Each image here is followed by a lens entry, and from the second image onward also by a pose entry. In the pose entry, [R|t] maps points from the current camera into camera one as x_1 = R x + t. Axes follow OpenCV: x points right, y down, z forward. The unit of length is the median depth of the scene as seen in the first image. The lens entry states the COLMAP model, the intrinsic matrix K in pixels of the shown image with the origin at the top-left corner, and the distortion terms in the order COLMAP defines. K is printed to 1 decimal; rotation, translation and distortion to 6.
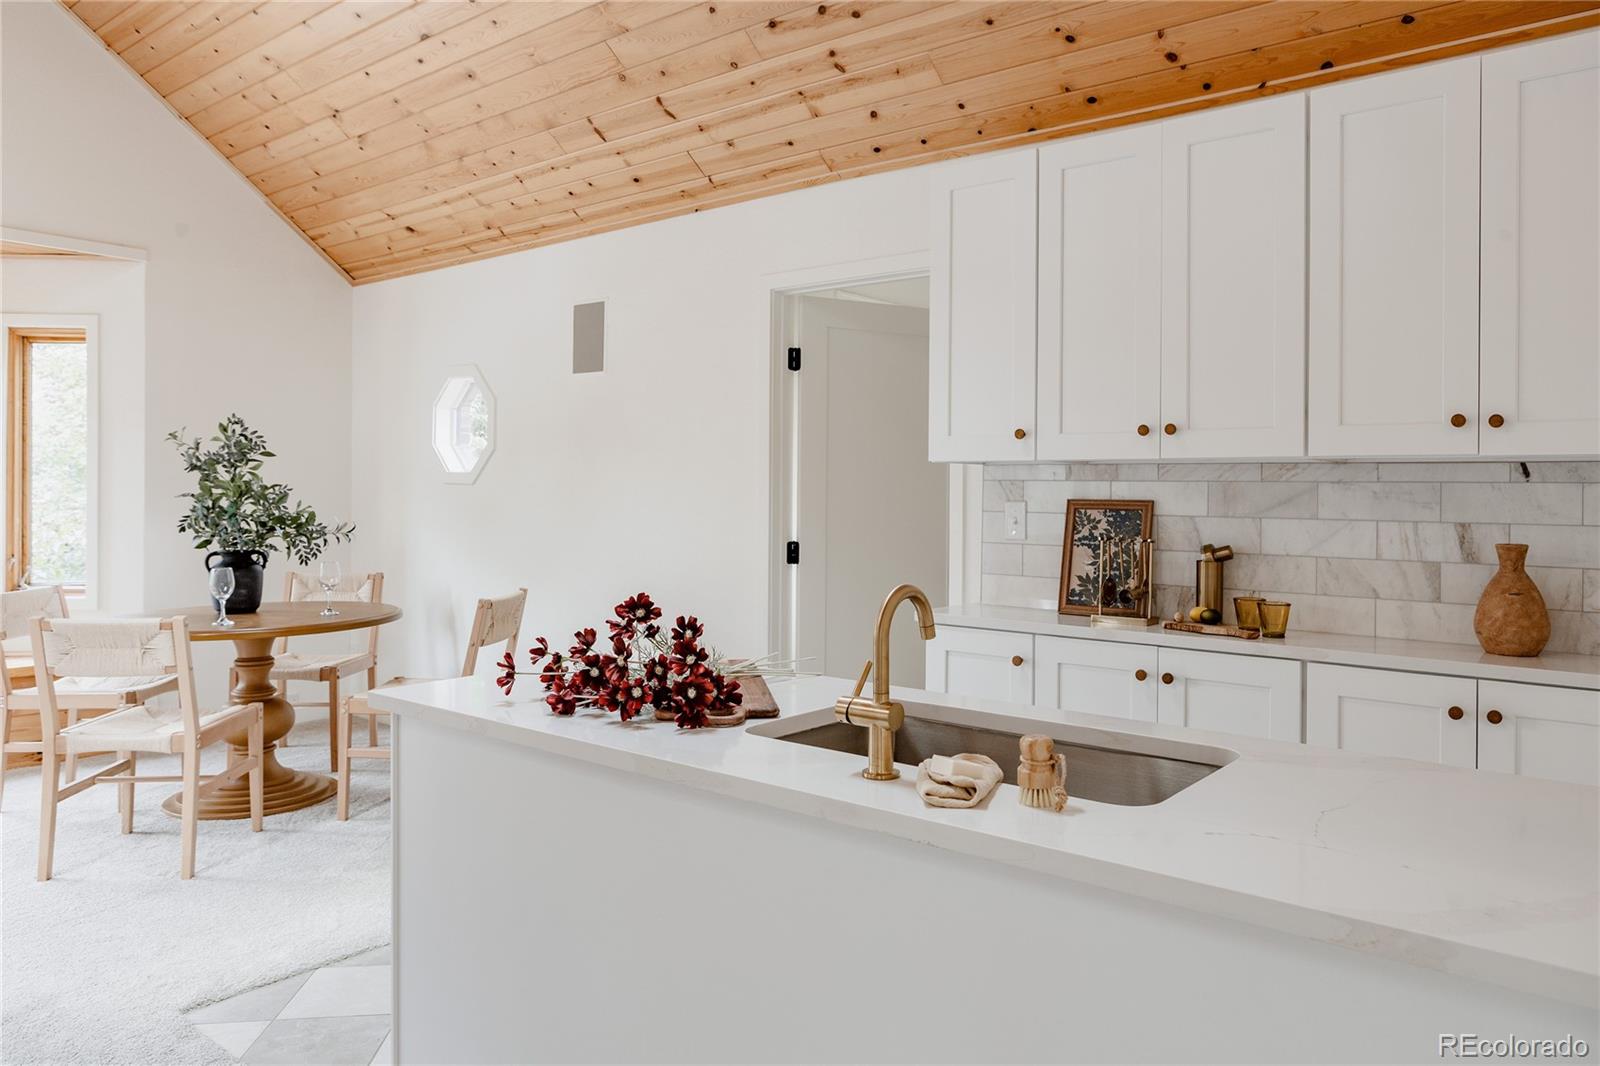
lens RADIAL K [[1136.0, 0, 845.9], [0, 1136.0, 478.0], [0, 0, 1]] dist [-0.023179, 0.011880]
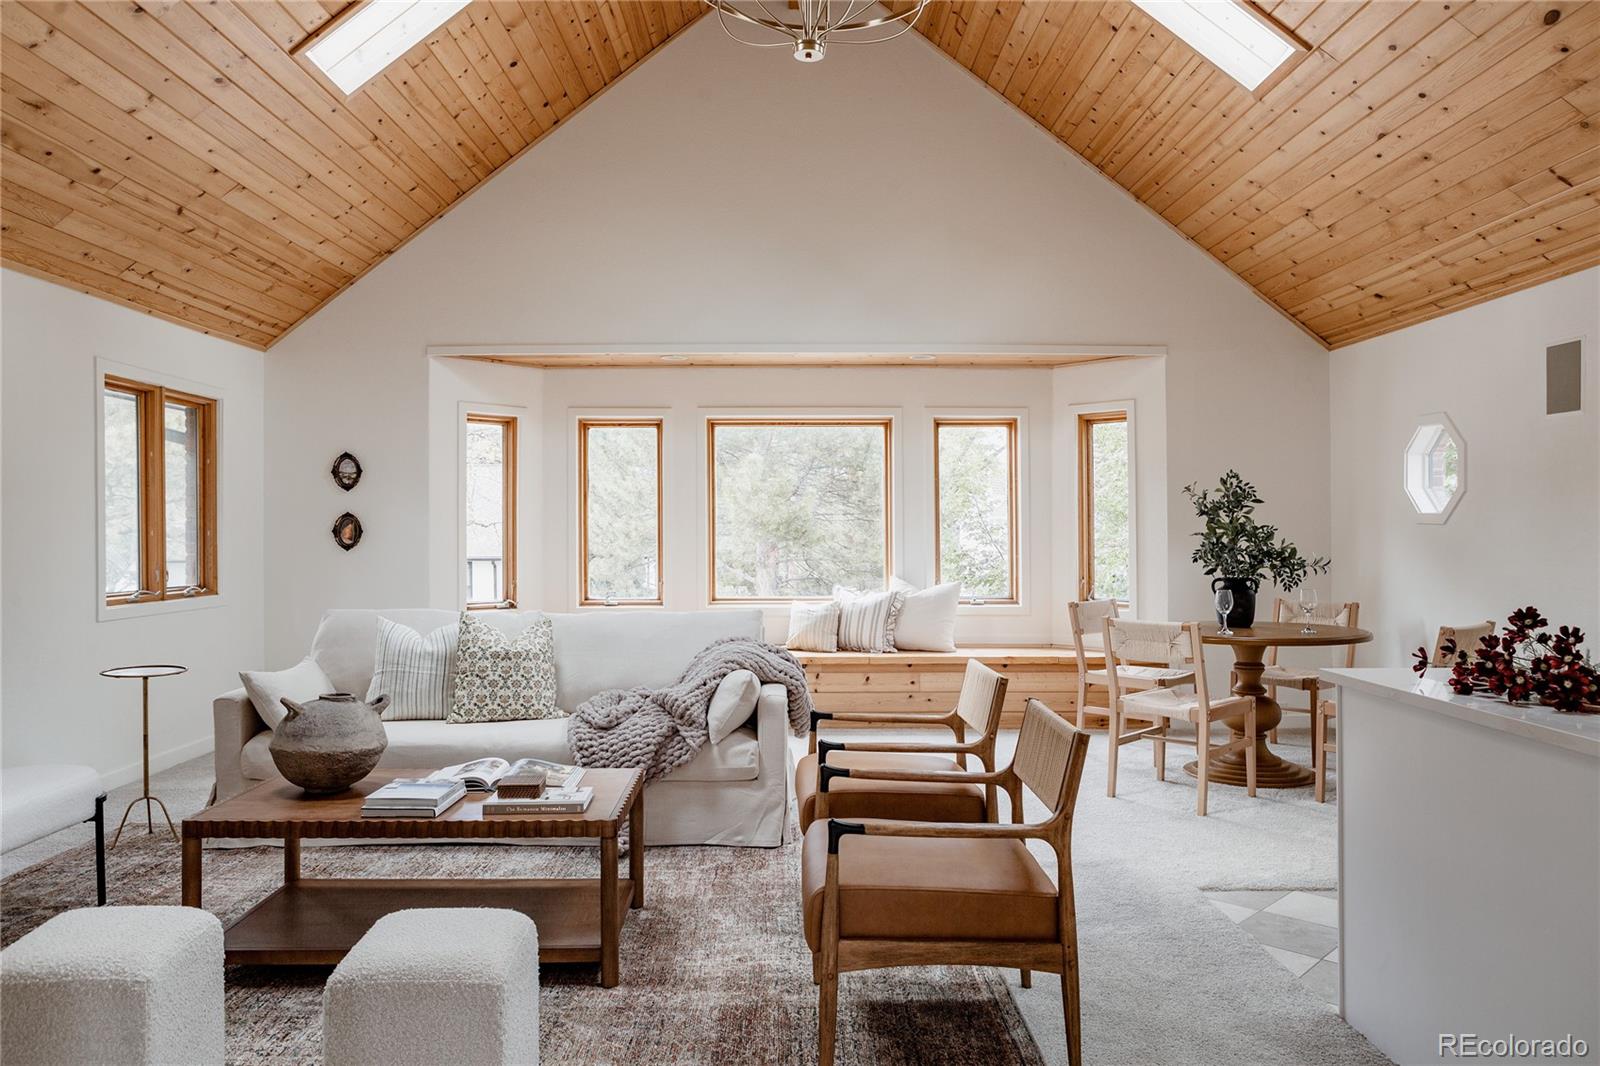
lens RADIAL K [[1113.6, 0, 799.8], [0, 1113.6, 512.9], [0, 0, 1]] dist [-0.021667, 0.023840]
pose [[0.644439, -0.015416, -0.764501, 0.099453], [0.010334, 0.999881, -0.011451, 0.000599], [0.764586, -0.000521, 0.644521, -0.175963]]
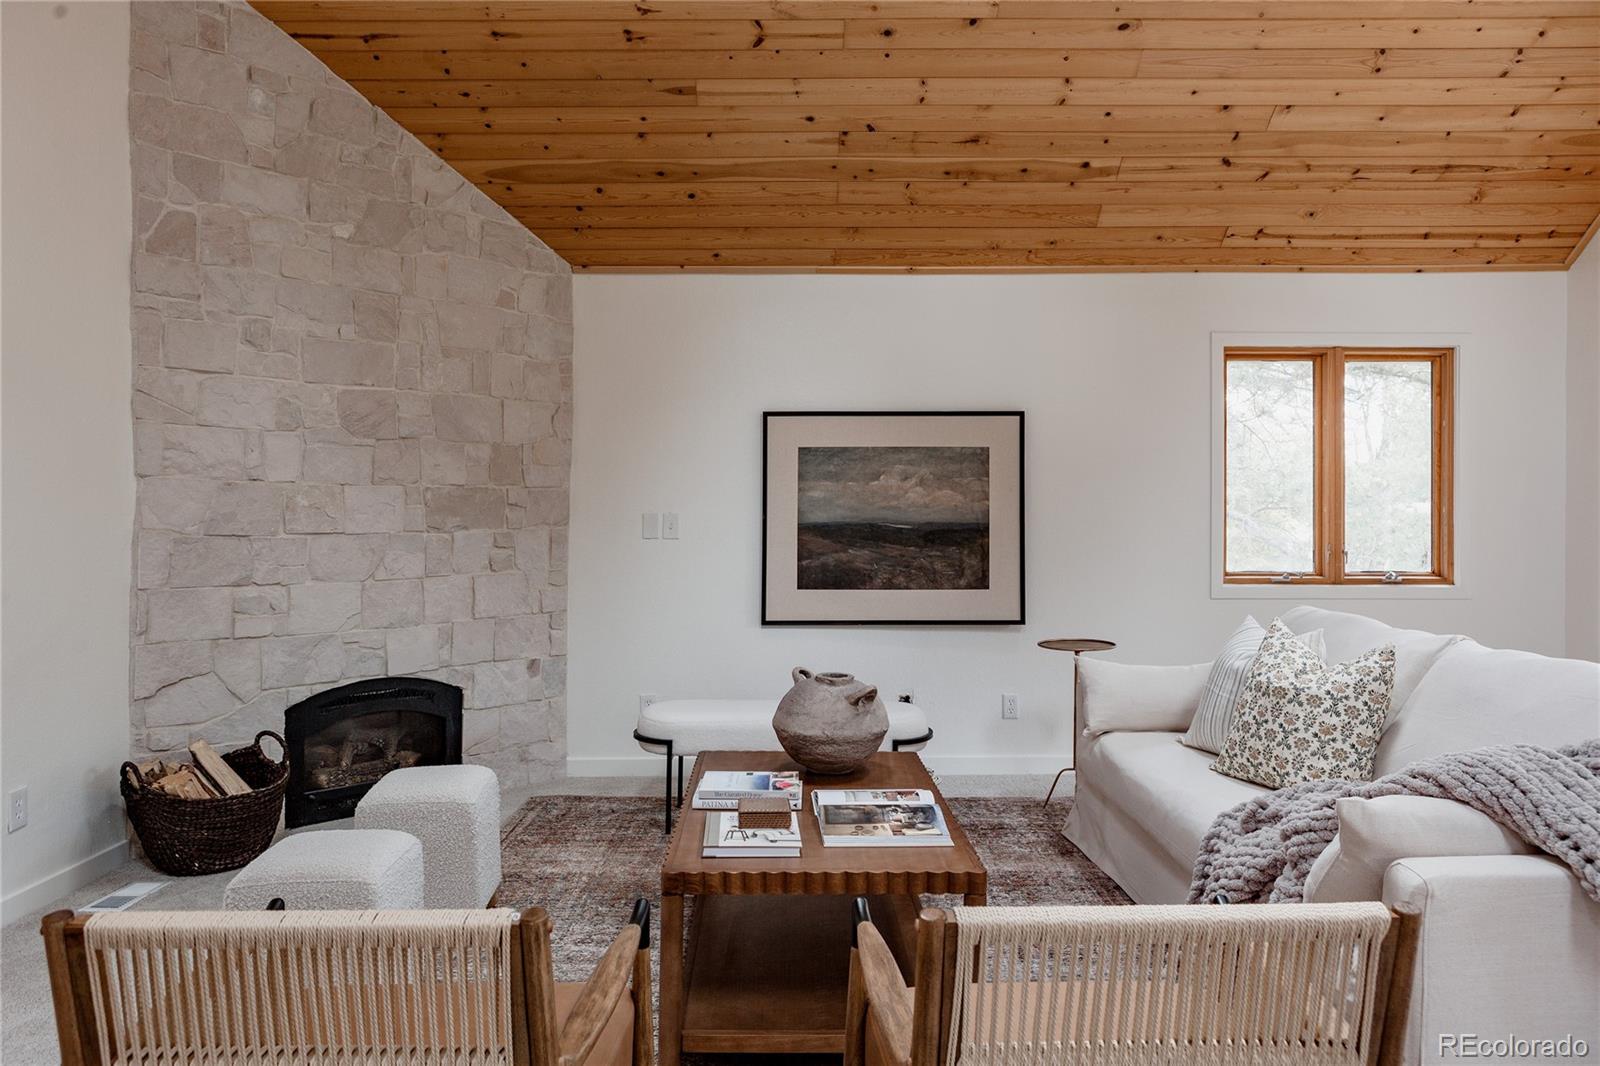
lens RADIAL K [[1113.6, 0, 799.8], [0, 1113.6, 512.9], [0, 0, 1]] dist [-0.021667, 0.023840]
pose [[-0.773660, -0.000925, -0.633600, -0.174499], [0.003977, 0.999972, -0.006317, 0.009081], [0.633588, -0.007407, -0.773635, 0.575764]]
